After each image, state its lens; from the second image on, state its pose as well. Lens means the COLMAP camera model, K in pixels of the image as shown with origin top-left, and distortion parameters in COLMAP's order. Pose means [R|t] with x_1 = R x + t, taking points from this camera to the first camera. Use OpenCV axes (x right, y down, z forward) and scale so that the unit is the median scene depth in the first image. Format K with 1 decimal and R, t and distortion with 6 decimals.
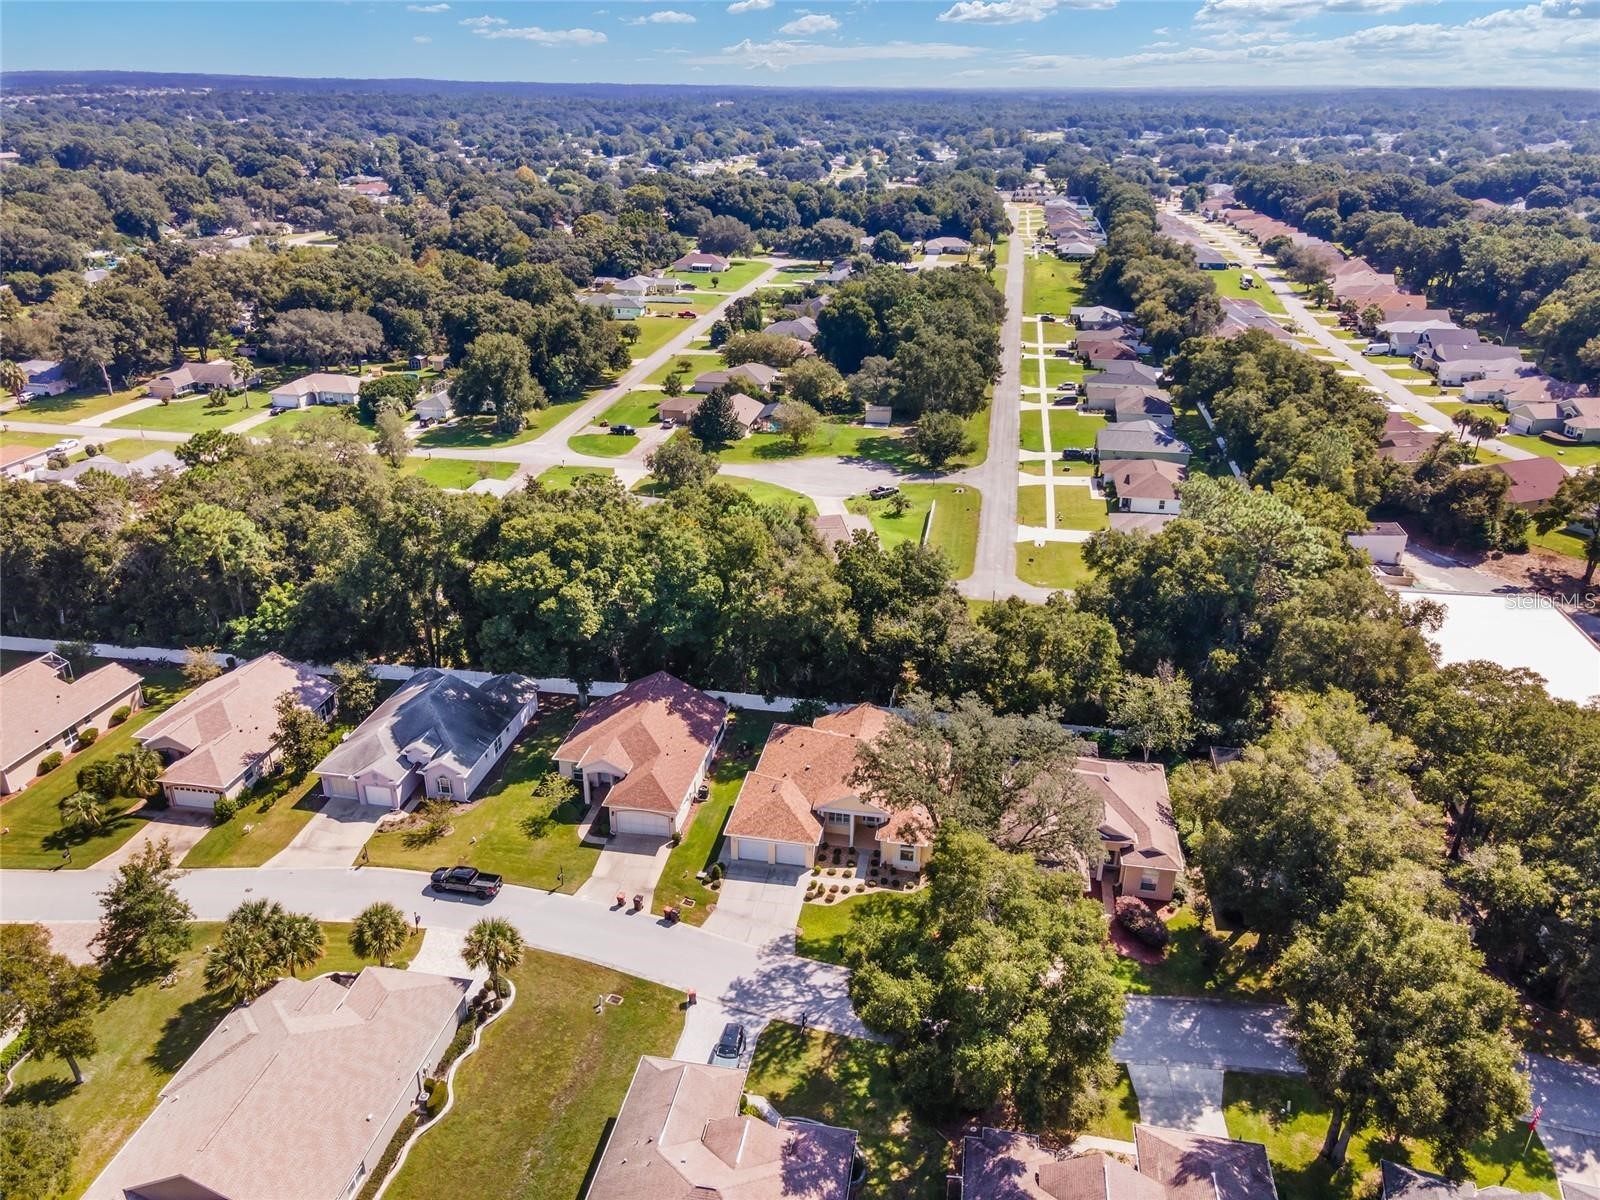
lens RADIAL K [[1174.4, 0, 800.0], [0, 1174.4, 600.0], [0, 0, 1]] dist [0.032688, 0.003025]
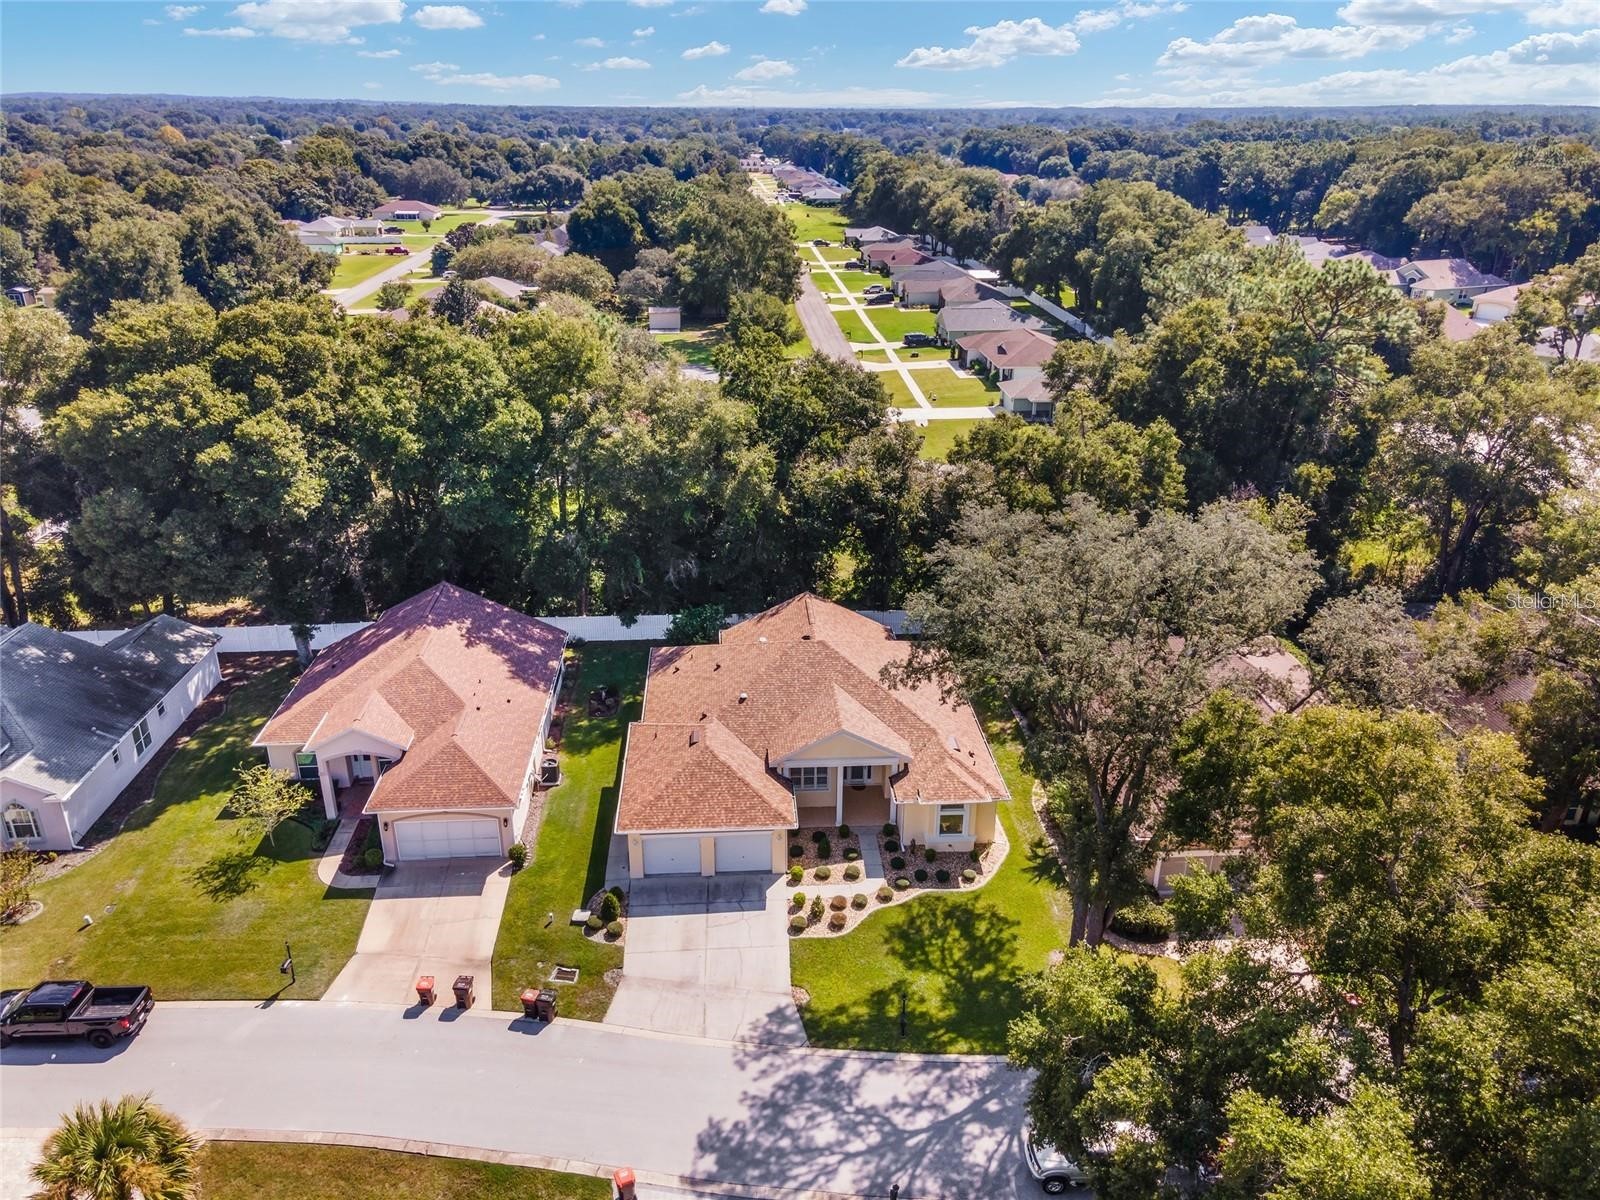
lens RADIAL K [[1179.4, 0, 800.0], [0, 1179.4, 600.0], [0, 0, 1]] dist [0.010234, 0.058271]
pose [[0.971236, -0.096271, 0.217792, -0.080095], [0.099345, 0.995048, -0.003185, 0.095090], [-0.216407, 0.024729, 0.975990, 0.418953]]
